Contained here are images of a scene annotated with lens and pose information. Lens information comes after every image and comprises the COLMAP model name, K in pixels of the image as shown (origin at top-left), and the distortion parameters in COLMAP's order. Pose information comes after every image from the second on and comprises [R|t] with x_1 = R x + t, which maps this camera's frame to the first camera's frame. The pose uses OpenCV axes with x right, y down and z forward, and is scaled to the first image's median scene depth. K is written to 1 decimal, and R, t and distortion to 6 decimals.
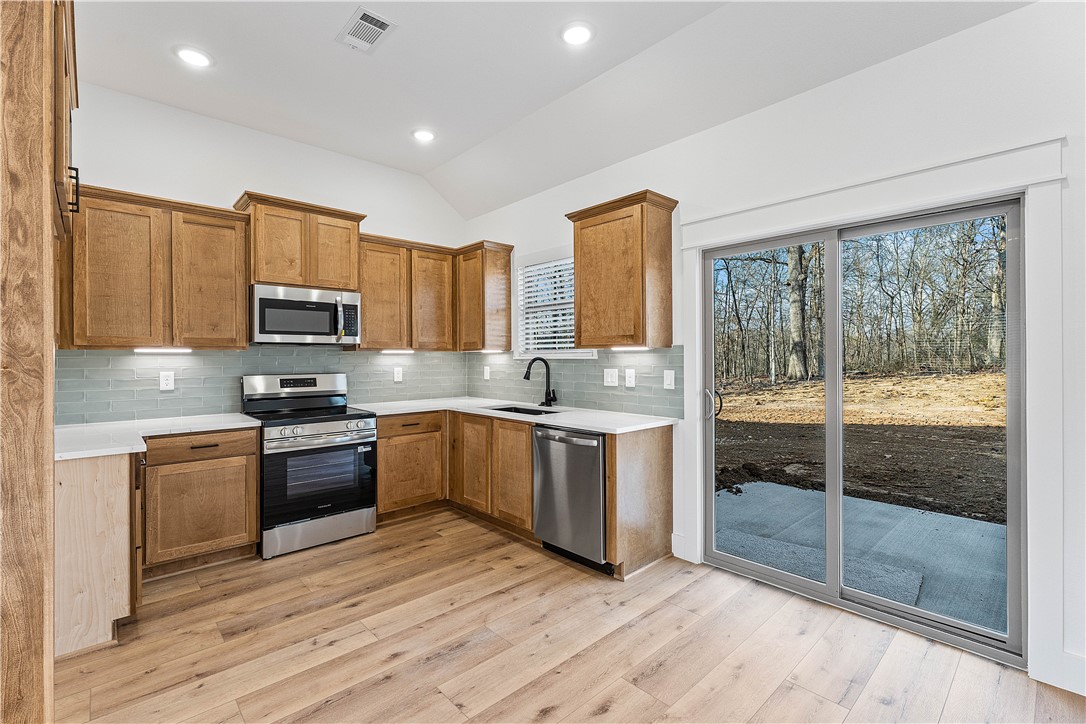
lens RADIAL K [[474.1, 0, 541.4], [0, 474.1, 360.4], [0, 0, 1]] dist [-0.003161, -0.000771]
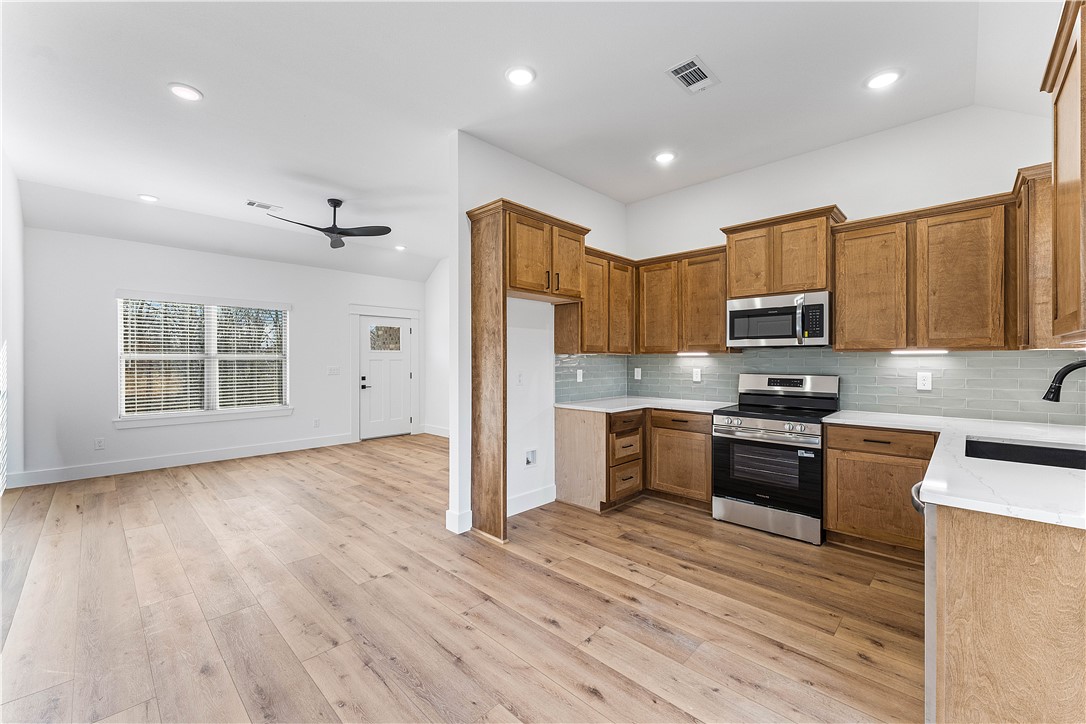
lens RADIAL K [[443.9, 0, 540.0], [0, 443.9, 364.3], [0, 0, 1]] dist [-0.002279, -0.000210]
pose [[0.054346, 0.014815, -0.998412, 0.527338], [-0.006147, 0.999876, 0.014502, -0.006442], [0.998503, 0.005349, 0.054430, 0.435010]]
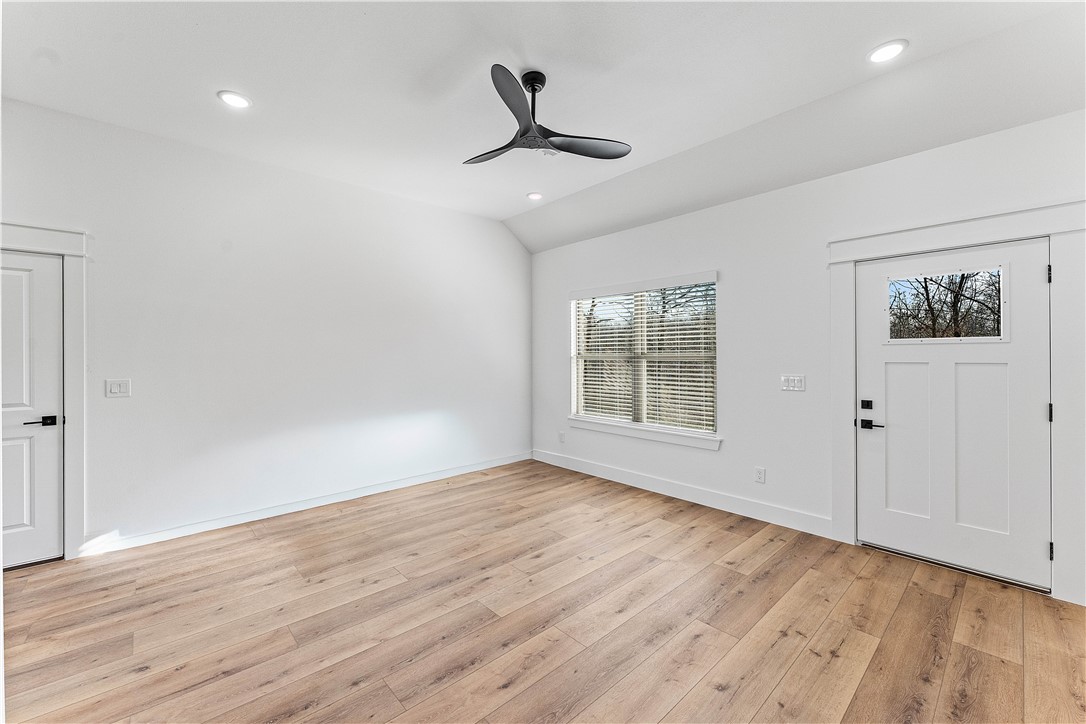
lens RADIAL K [[443.9, 0, 547.6], [0, 443.9, 355.9], [0, 0, 1]] dist [-0.002279, -0.000210]
pose [[-0.999972, 0.007443, -0.000577, -0.982261], [0.007438, 0.999927, 0.009495, -0.019801], [0.000648, 0.009490, -0.999955, 0.645285]]
